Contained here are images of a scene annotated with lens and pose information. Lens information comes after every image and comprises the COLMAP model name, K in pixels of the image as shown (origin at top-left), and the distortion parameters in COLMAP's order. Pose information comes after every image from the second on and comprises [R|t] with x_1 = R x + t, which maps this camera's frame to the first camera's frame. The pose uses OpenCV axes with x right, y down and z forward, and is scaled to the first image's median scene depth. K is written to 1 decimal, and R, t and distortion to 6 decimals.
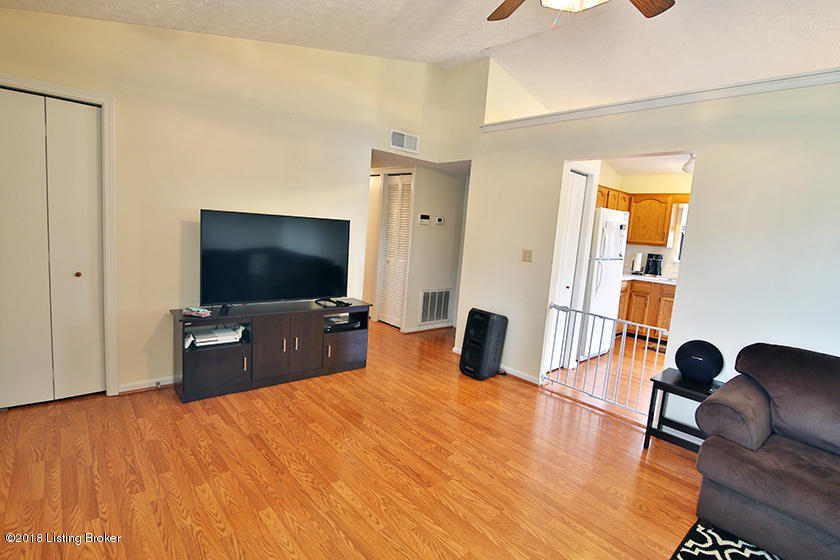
lens RADIAL K [[408.9, 0, 422.2], [0, 408.9, 274.5], [0, 0, 1]] dist [-0.013051, -0.000074]
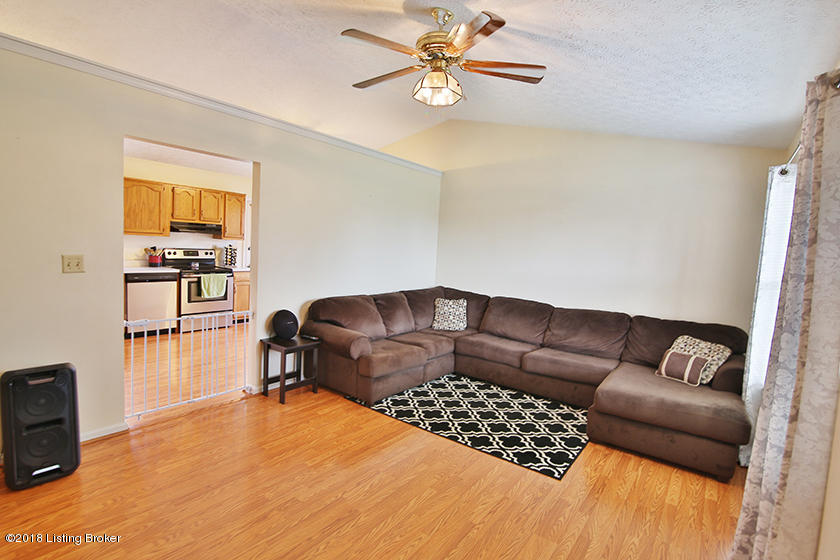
lens RADIAL K [[408.9, 0, 422.2], [0, 408.9, 274.5], [0, 0, 1]] dist [-0.013051, -0.000074]
pose [[-0.189899, -0.159905, 0.968694, -0.768784], [0.045640, 0.984143, 0.171402, -0.183342], [-0.980742, 0.076760, -0.179590, 0.851389]]
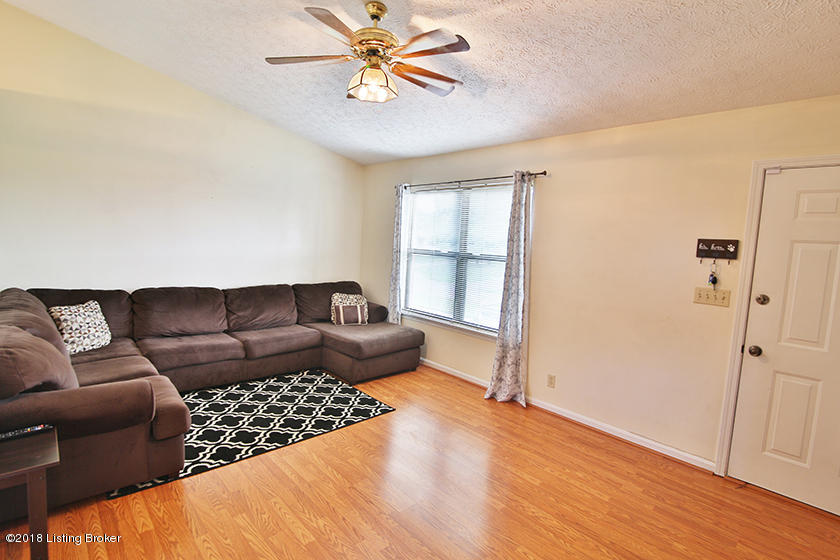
lens RADIAL K [[408.9, 0, 422.2], [0, 408.9, 274.5], [0, 0, 1]] dist [-0.013051, -0.000074]
pose [[-0.990817, -0.131756, -0.030369, 0.088380], [-0.135165, 0.970973, 0.197338, -0.216837], [0.003487, 0.199631, -0.979865, 1.638242]]
